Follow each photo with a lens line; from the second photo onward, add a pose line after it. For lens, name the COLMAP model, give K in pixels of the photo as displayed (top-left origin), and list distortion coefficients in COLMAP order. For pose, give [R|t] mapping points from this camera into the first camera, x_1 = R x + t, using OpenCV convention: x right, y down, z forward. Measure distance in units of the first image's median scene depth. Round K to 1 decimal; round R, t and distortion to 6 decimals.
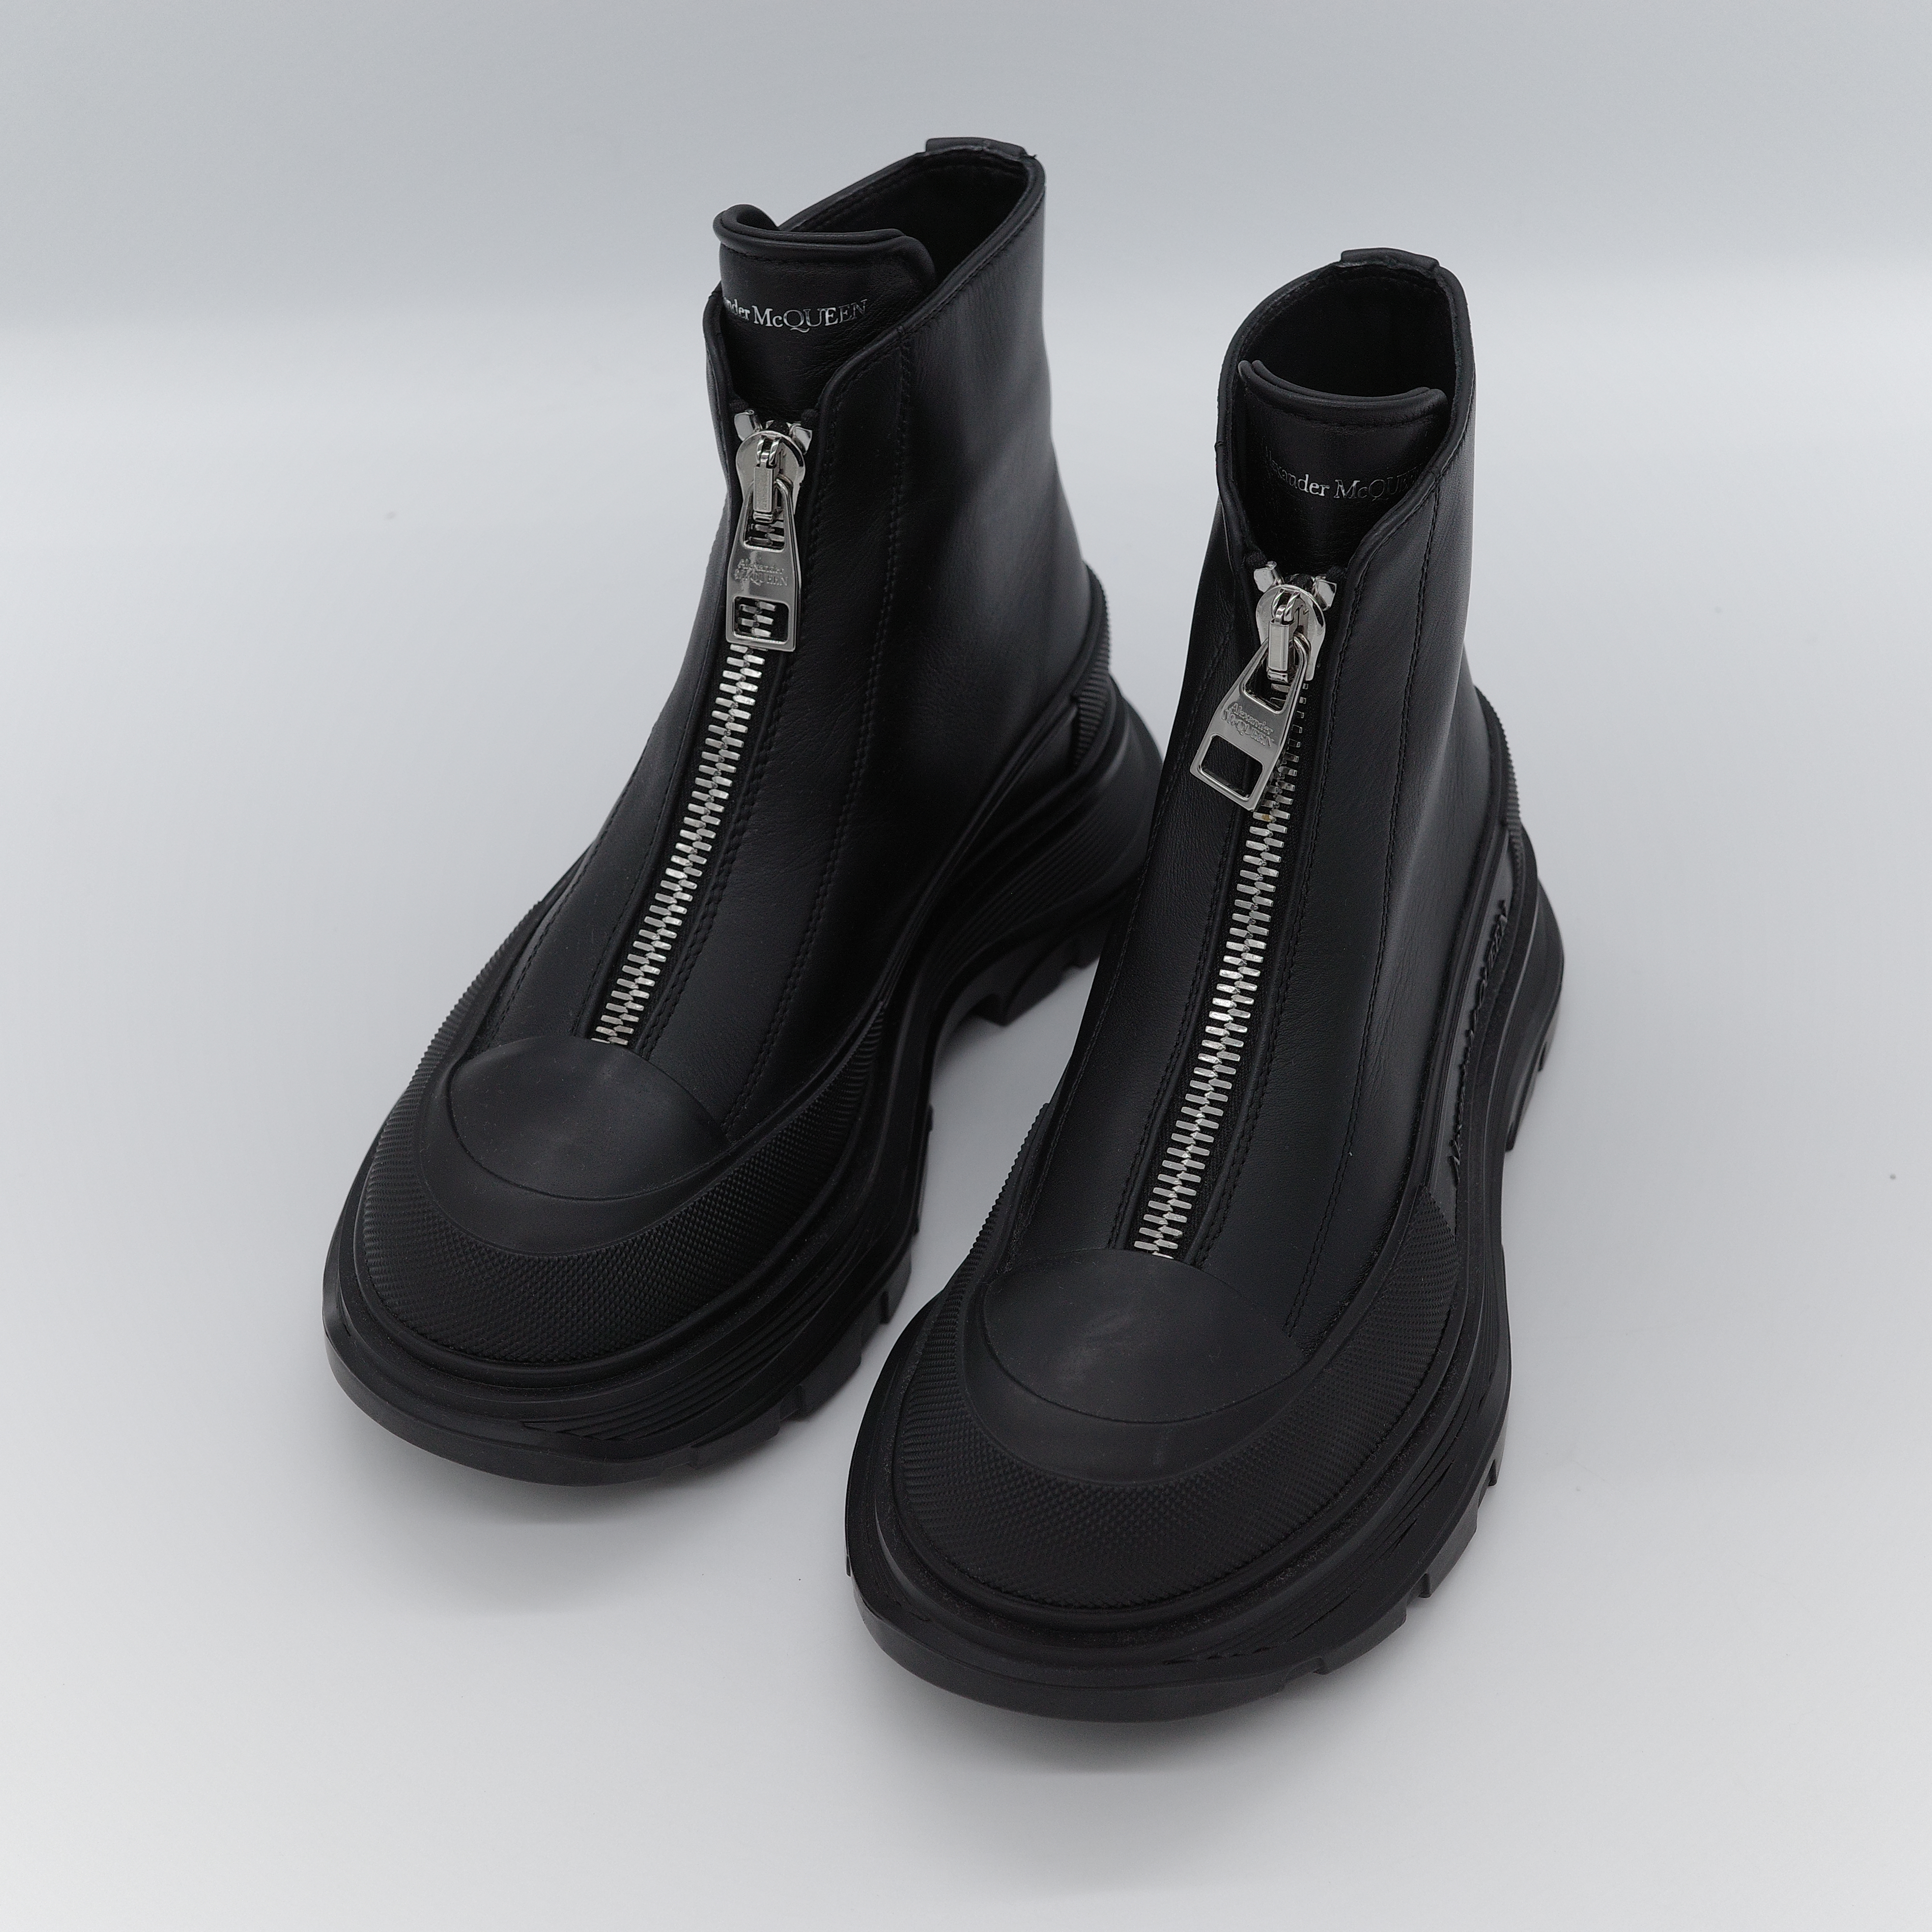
lens RADIAL K [[3598.0, 0, 977.9], [0, 3598.0, 971.7], [0, 0, 1]] dist [0.045708, 0.000000]
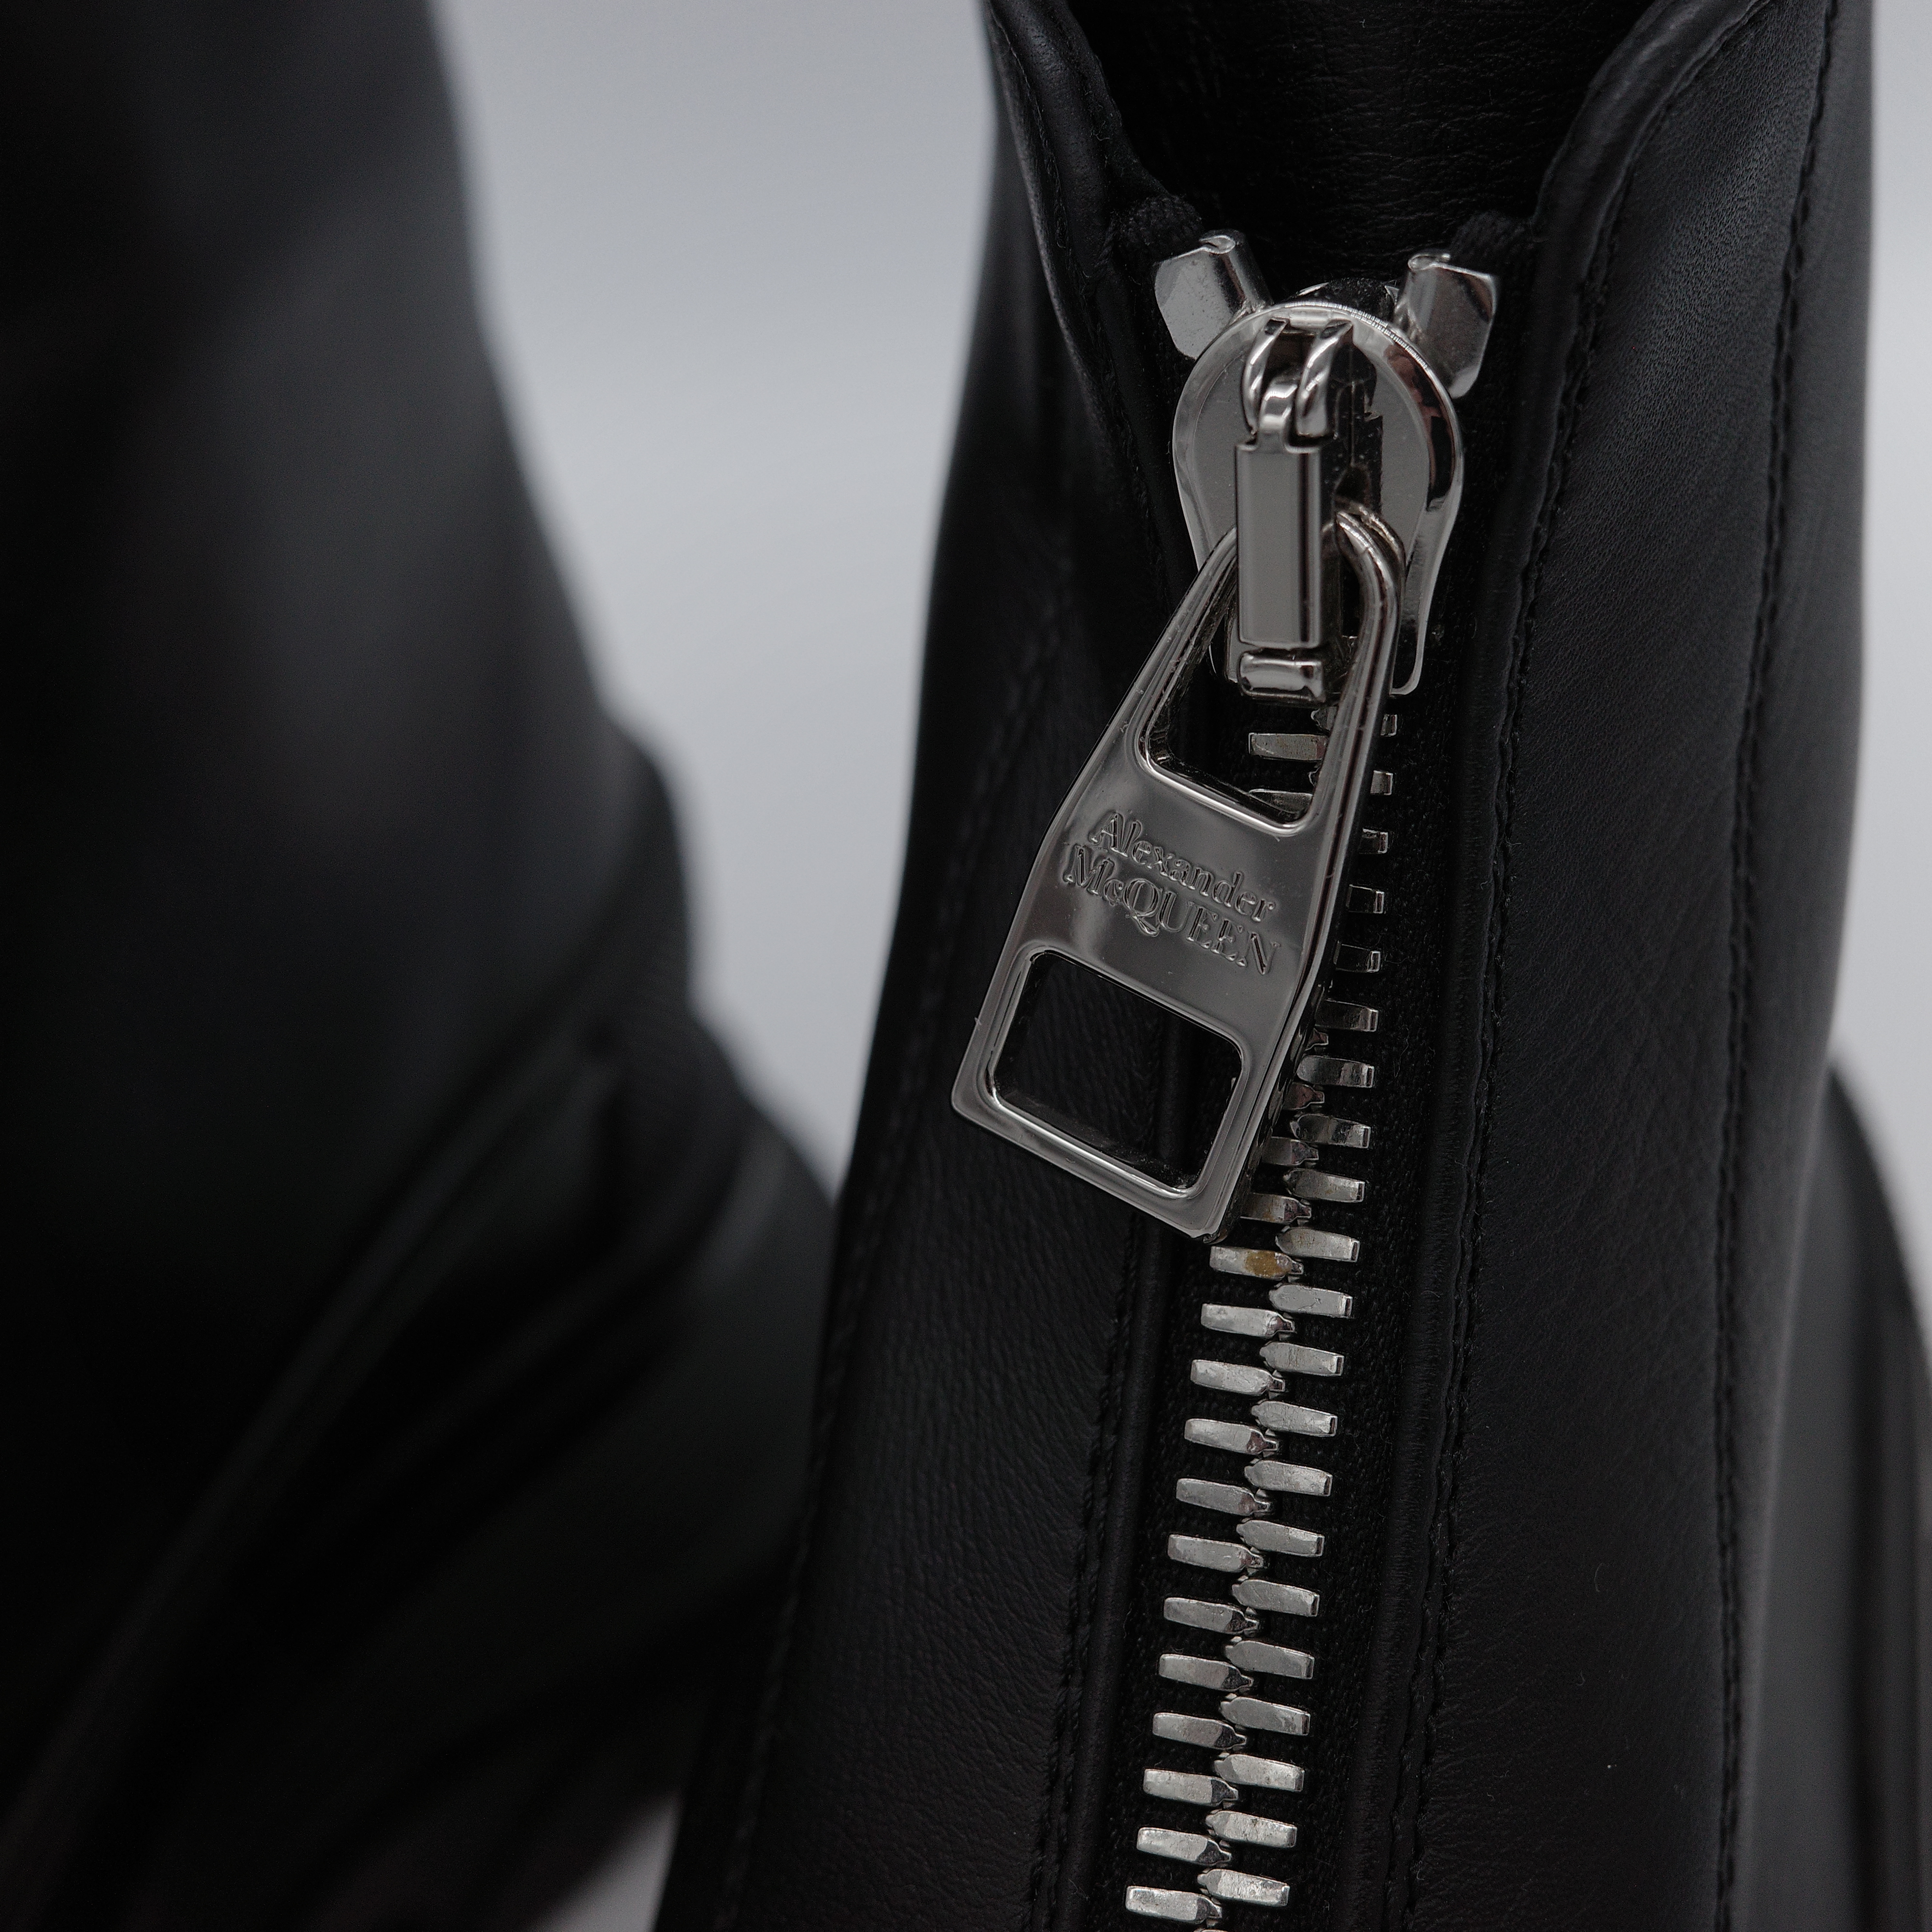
lens RADIAL K [[3598.0, 0, 949.9], [0, 3598.0, 977.9], [0, 0, 1]] dist [0.045708, 0.000000]
pose [[0.995225, -0.056095, 0.079874, 0.038903], [0.069591, 0.981619, -0.177713, -0.018978], [-0.068437, 0.182423, 0.980836, 0.750090]]
